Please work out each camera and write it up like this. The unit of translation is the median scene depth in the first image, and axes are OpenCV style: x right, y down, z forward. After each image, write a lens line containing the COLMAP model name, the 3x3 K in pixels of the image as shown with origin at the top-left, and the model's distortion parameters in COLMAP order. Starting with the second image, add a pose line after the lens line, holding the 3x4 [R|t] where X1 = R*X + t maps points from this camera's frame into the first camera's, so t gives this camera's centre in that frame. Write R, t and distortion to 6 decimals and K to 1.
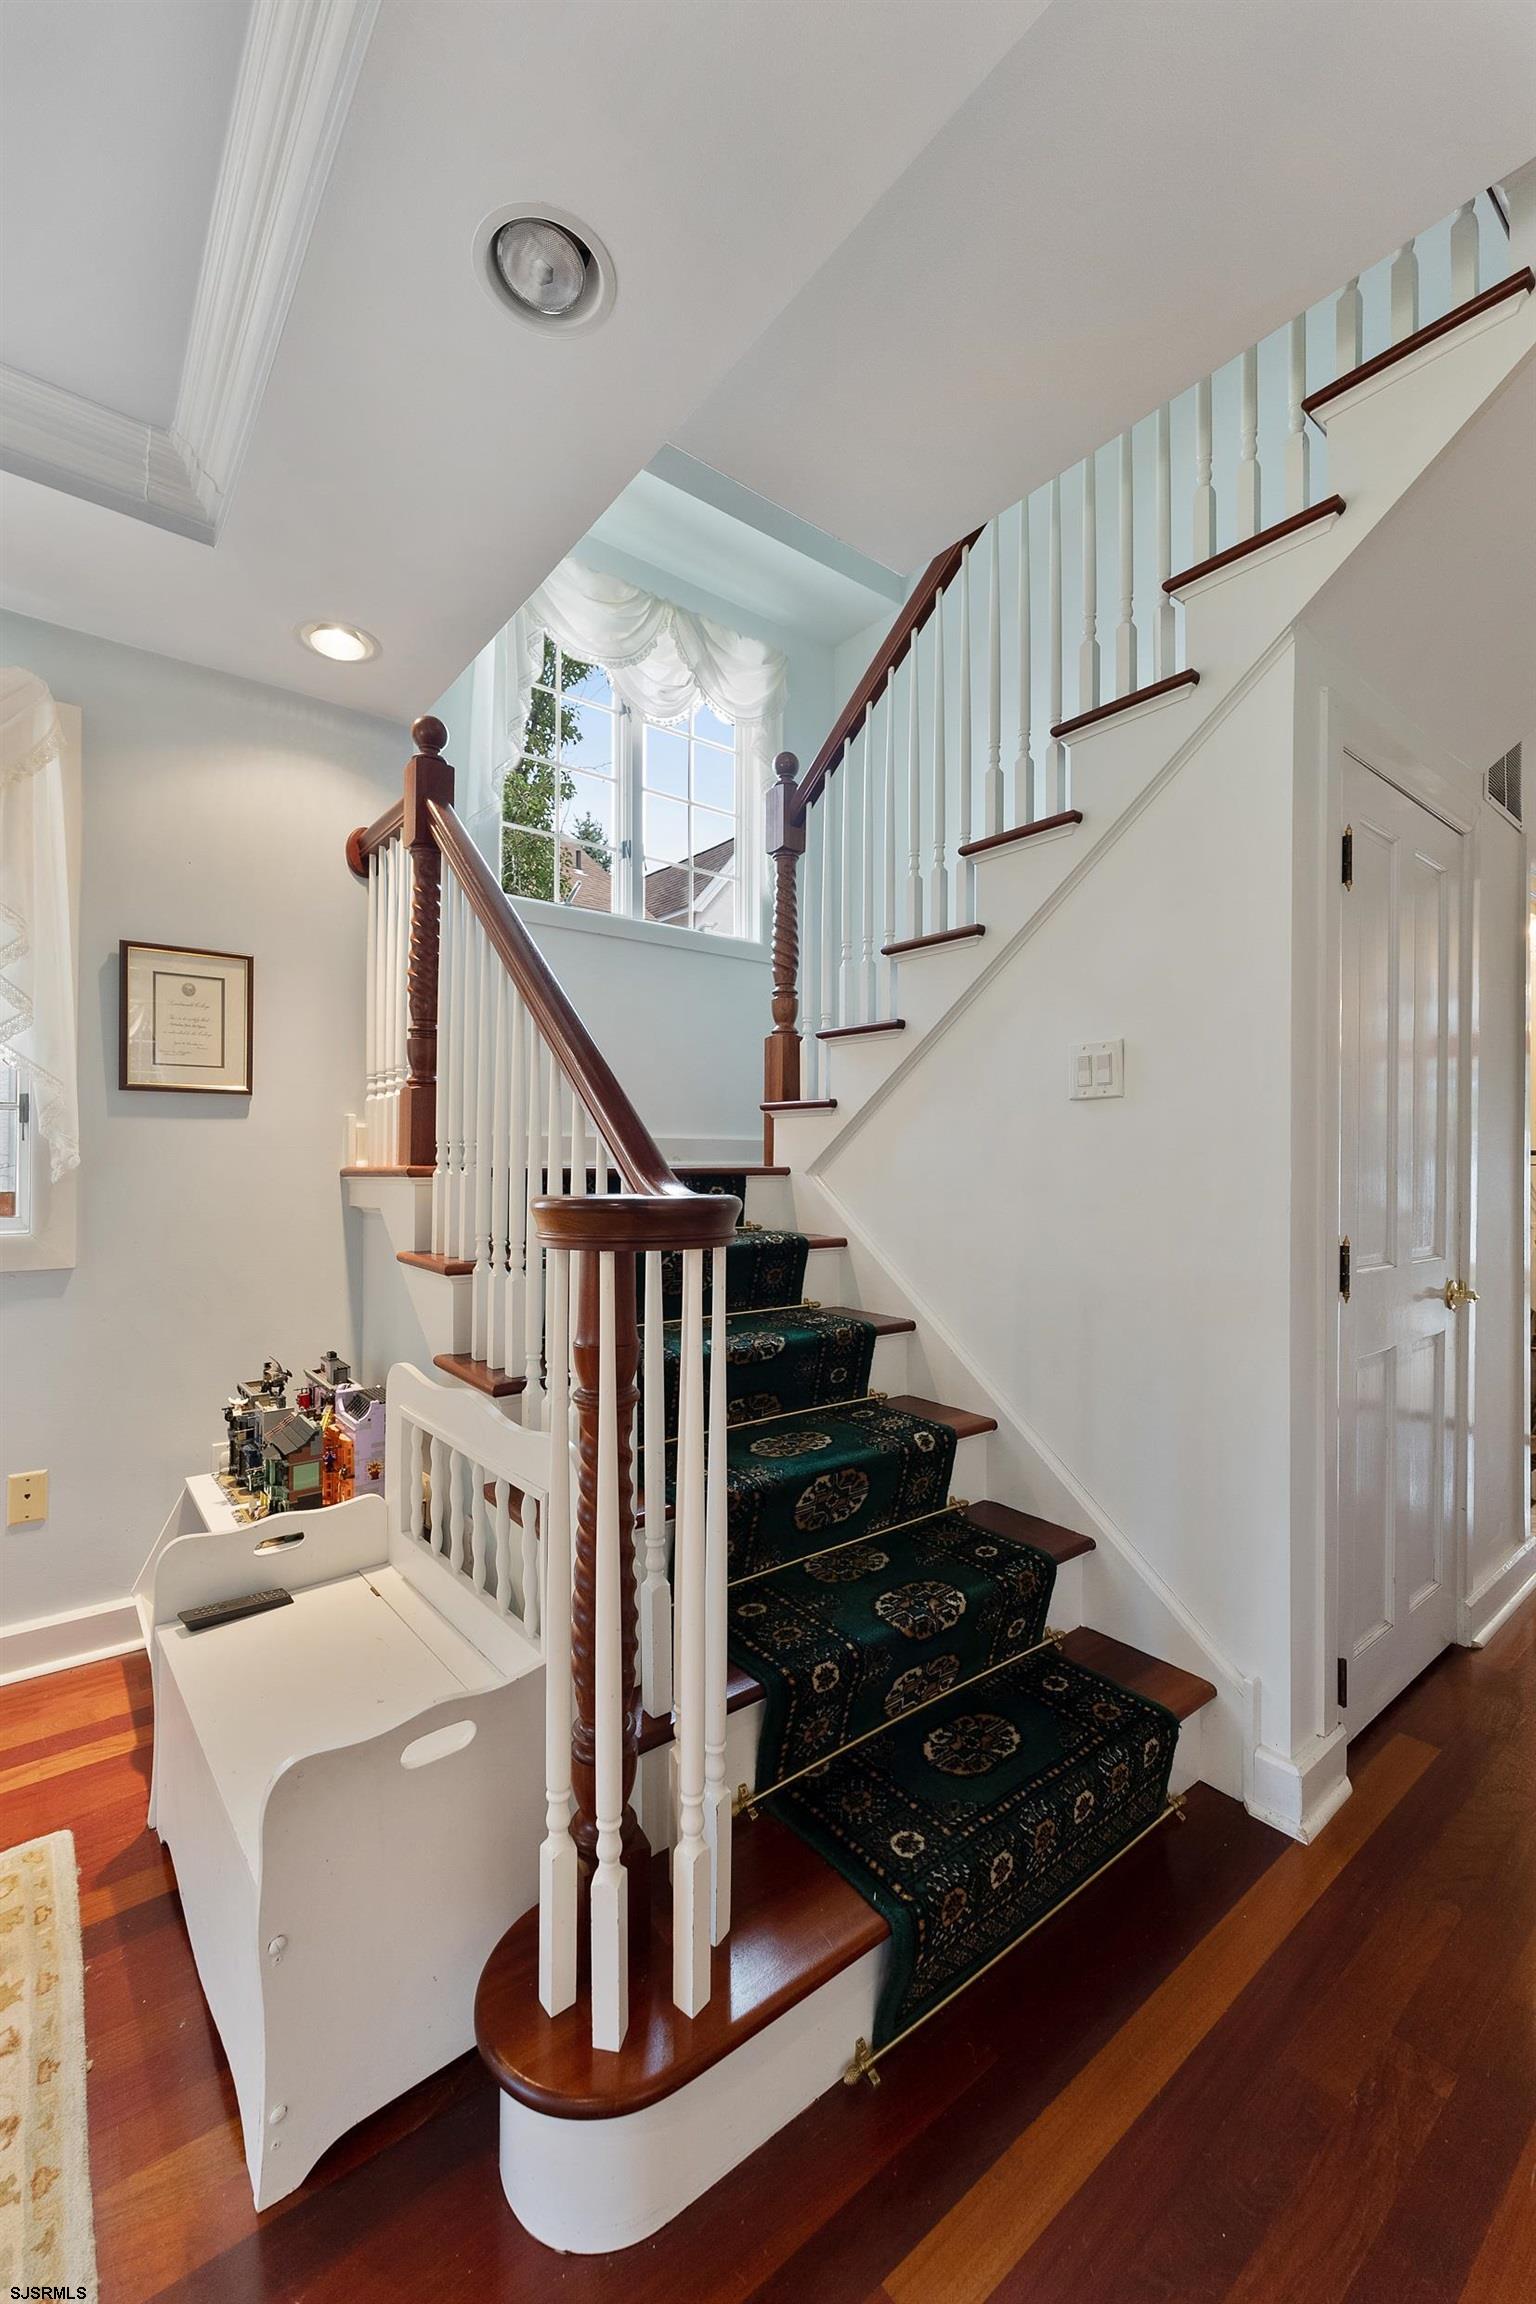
lens RADIAL K [[933.9, 0, 774.0], [0, 933.9, 1158.1], [0, 0, 1]] dist [0.003090, 0.000296]
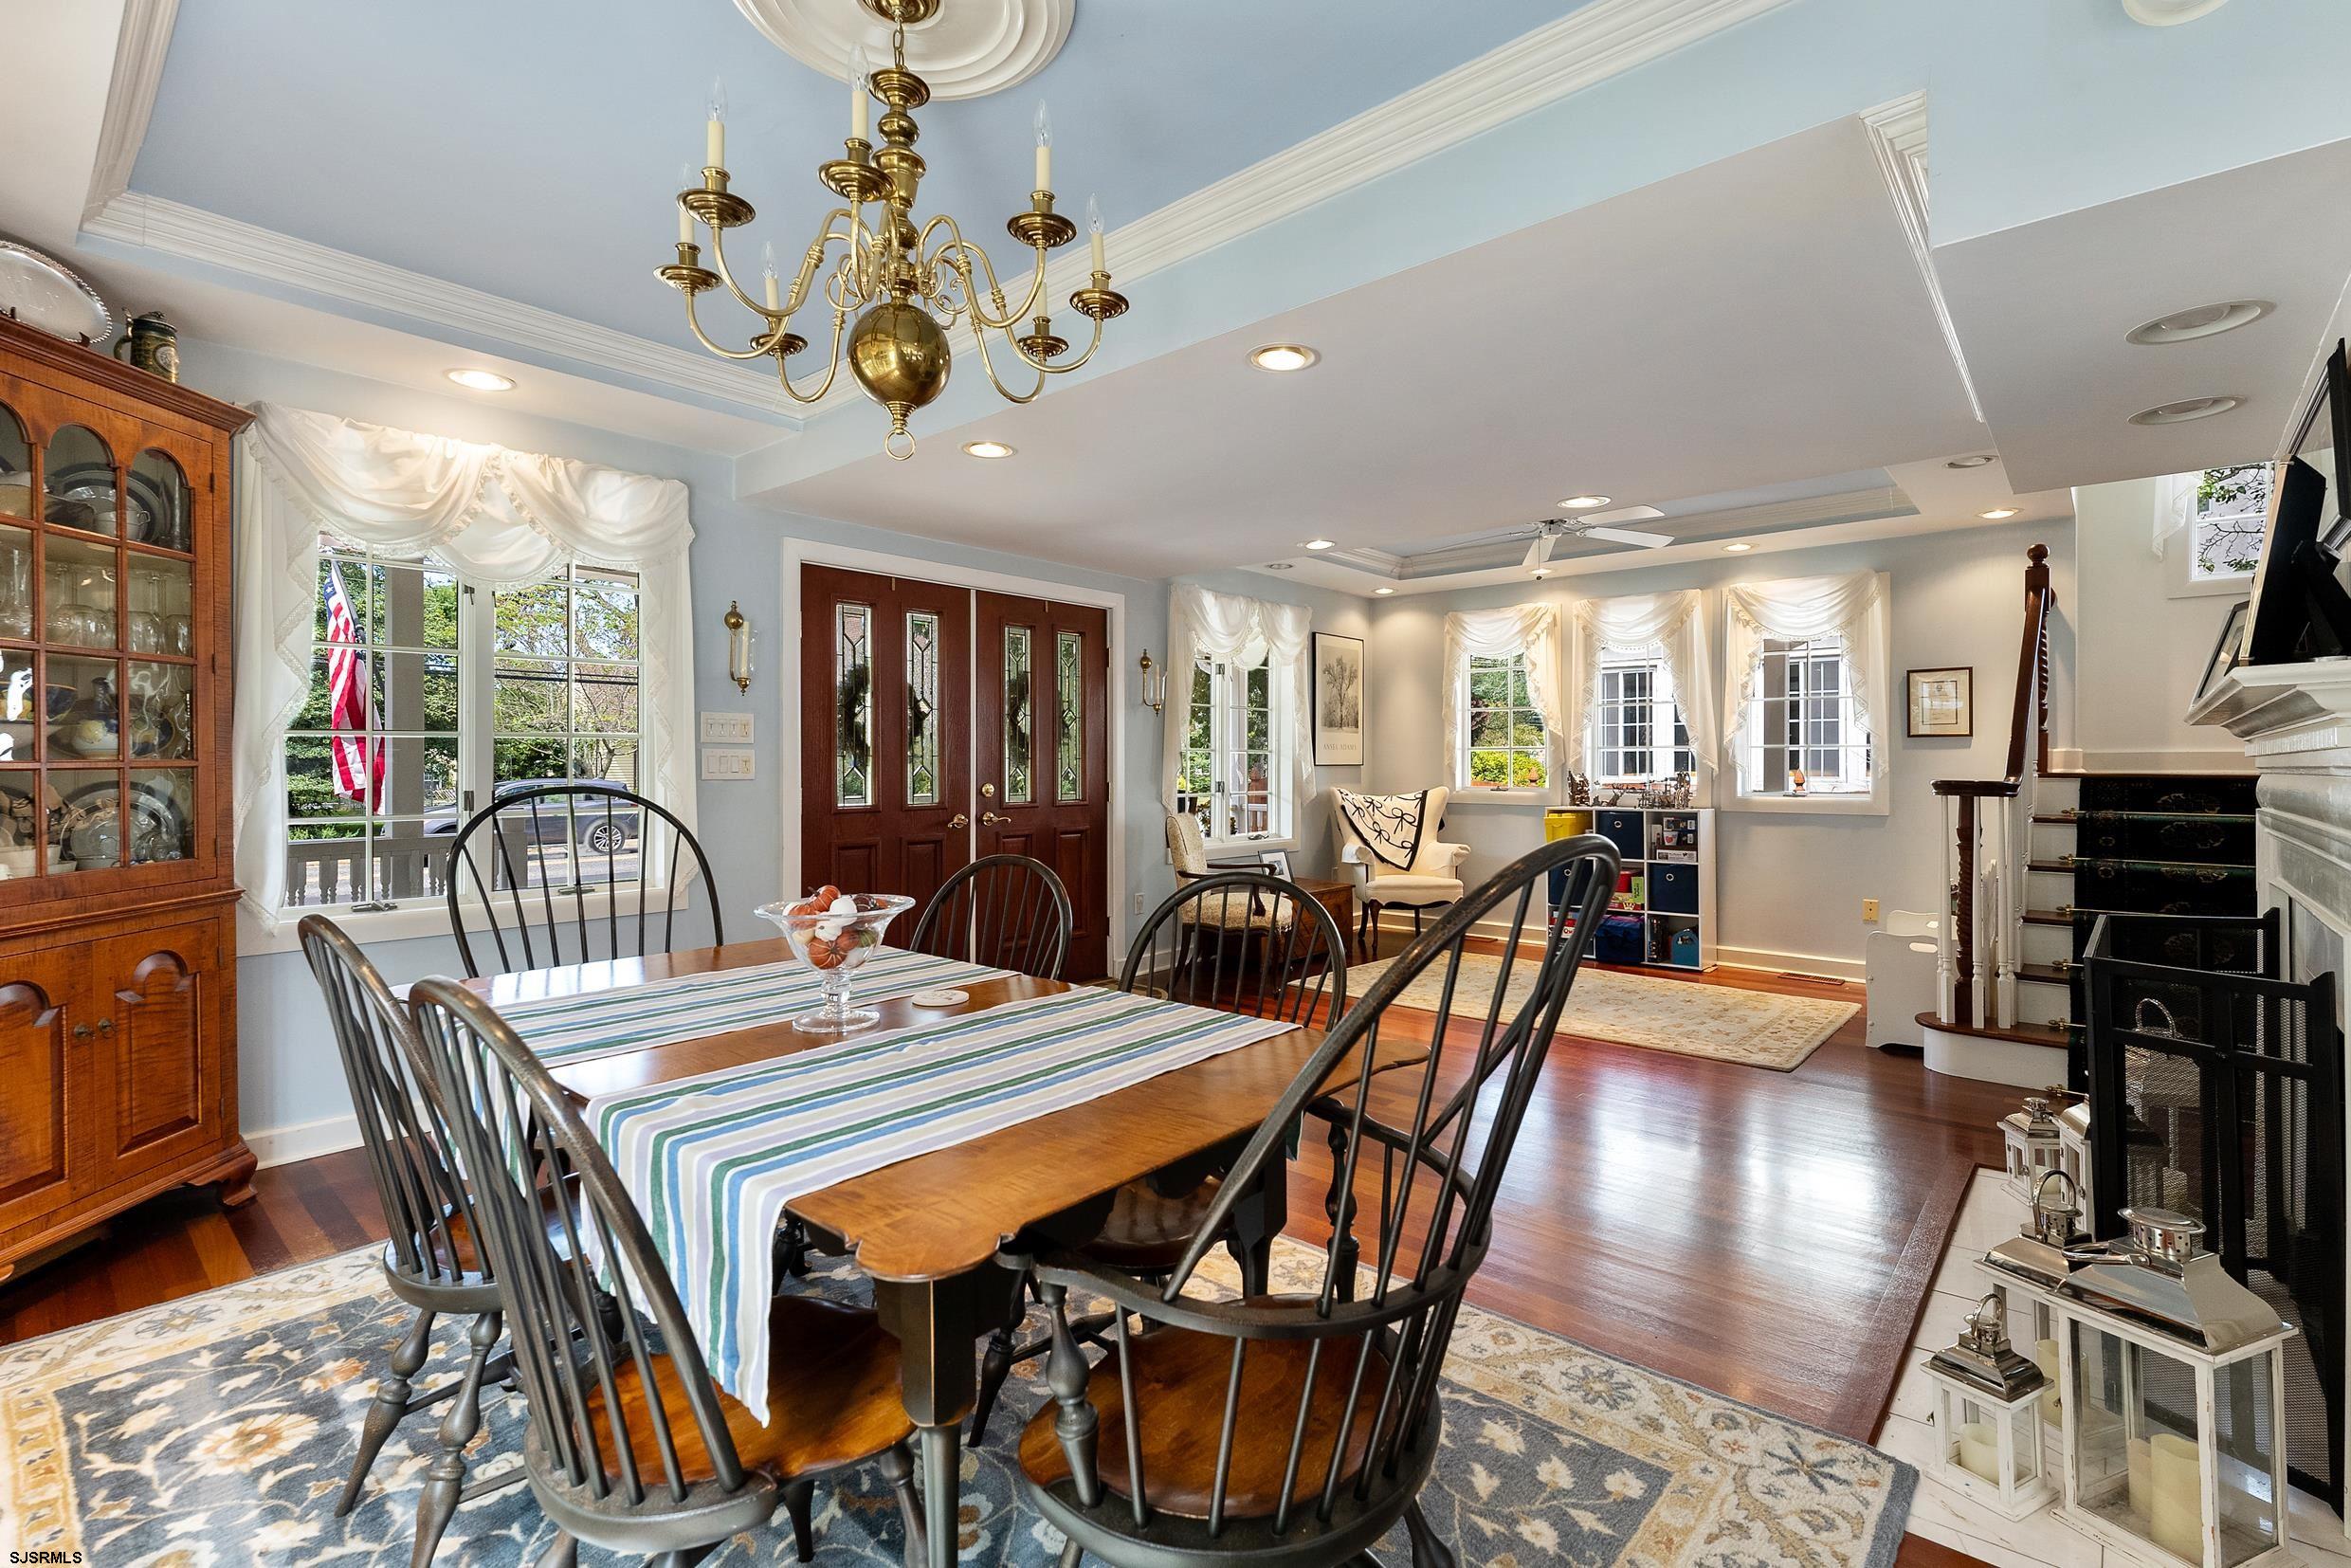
lens RADIAL K [[1057.7, 0, 1168.5], [0, 1057.7, 772.6], [0, 0, 1]] dist [0.000279, 0.000227]
pose [[0.164208, -0.006744, -0.986403, 1.582540], [0.006230, 0.999964, -0.005799, 0.013133], [0.986406, -0.005193, 0.164245, -1.217475]]
